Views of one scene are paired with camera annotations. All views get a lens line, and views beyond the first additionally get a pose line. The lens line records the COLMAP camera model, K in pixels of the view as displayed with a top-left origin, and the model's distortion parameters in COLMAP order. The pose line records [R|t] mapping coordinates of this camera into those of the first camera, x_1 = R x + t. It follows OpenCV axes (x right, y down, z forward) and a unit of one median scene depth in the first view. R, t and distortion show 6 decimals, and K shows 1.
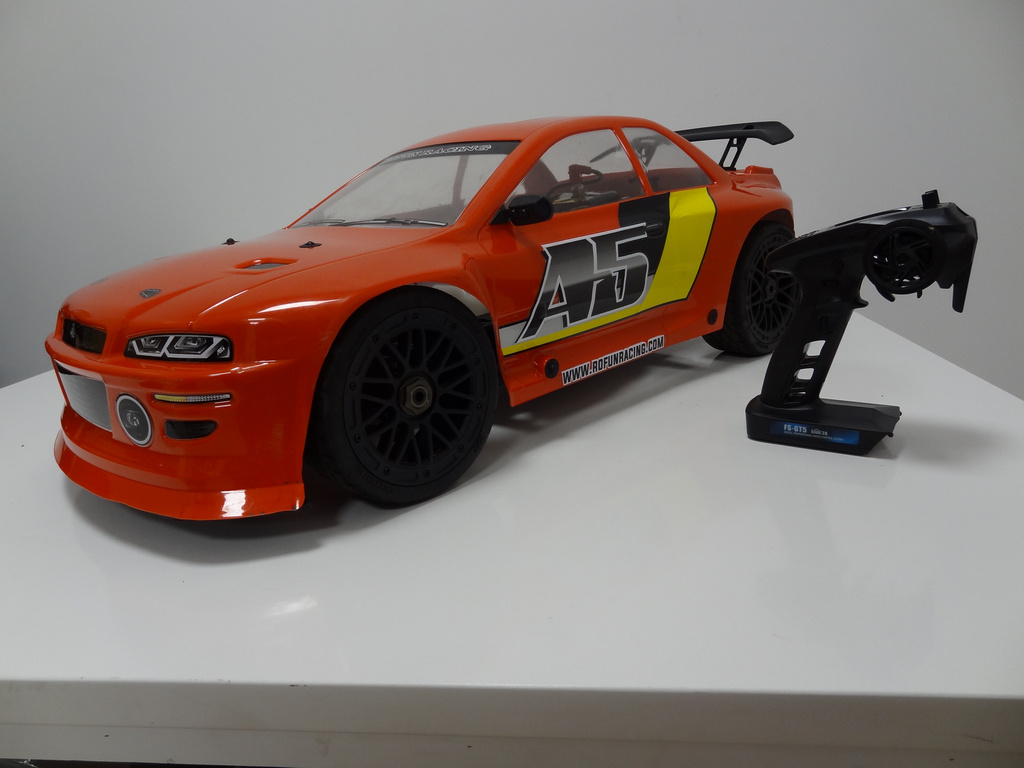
lens RADIAL K [[720.0, 0, 512.0], [0, 720.0, 384.0], [0, 0, 1]] dist [0.049626, 0.000074]
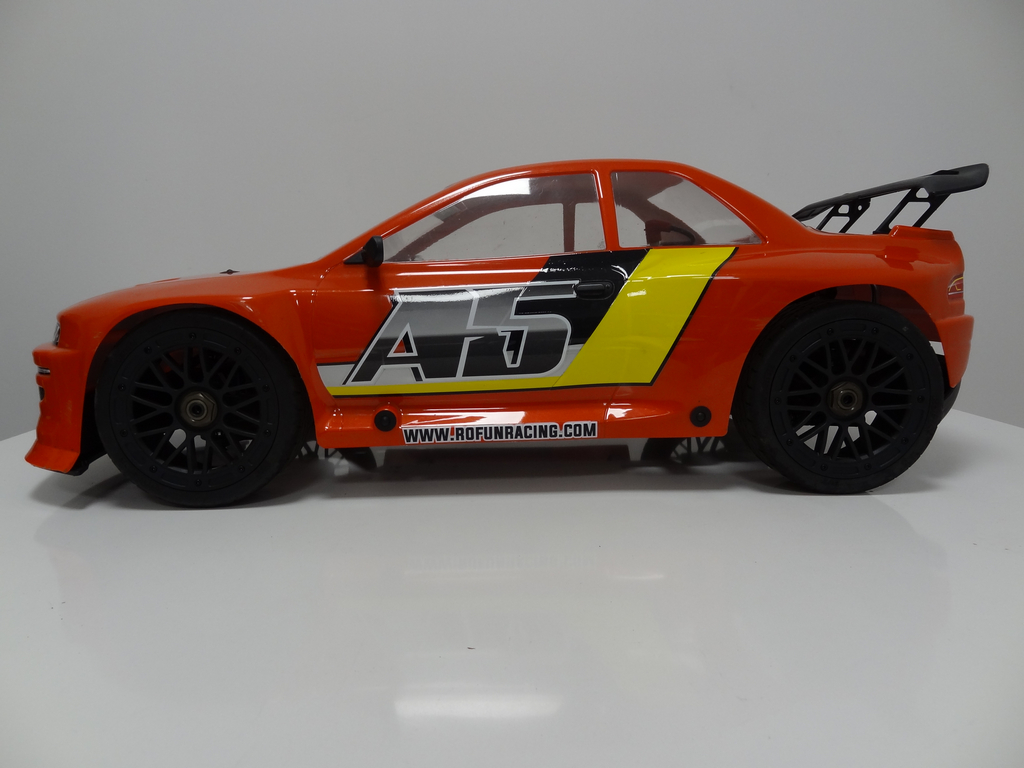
lens RADIAL K [[720.0, 0, 512.0], [0, 720.0, 384.0], [0, 0, 1]] dist [0.049626, 0.000074]
pose [[0.755029, 0.150549, -0.638174, 0.724528], [-0.220190, 0.974980, -0.030506, -0.072004], [0.617614, 0.163552, 0.769288, 0.366622]]
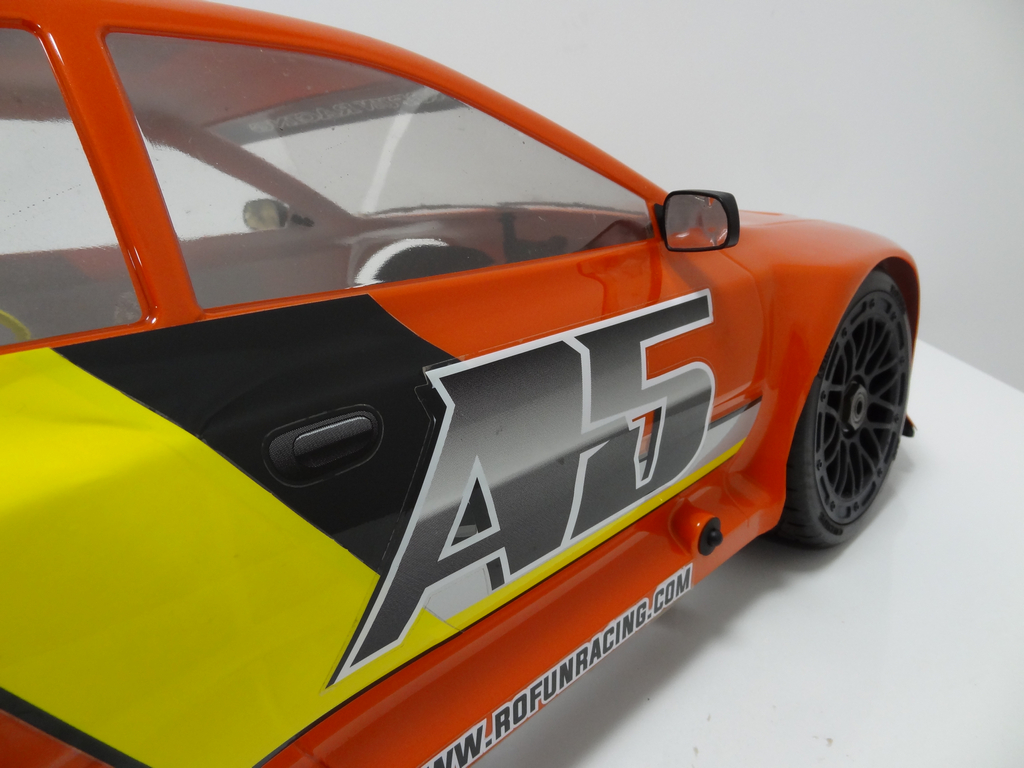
lens RADIAL K [[720.0, 0, 512.0], [0, 720.0, 384.0], [0, 0, 1]] dist [0.049626, 0.000074]
pose [[0.999312, 0.037043, -0.001747, 0.076942], [-0.037031, 0.999294, 0.006392, -0.178748], [0.001983, -0.006323, 0.999978, 0.623651]]
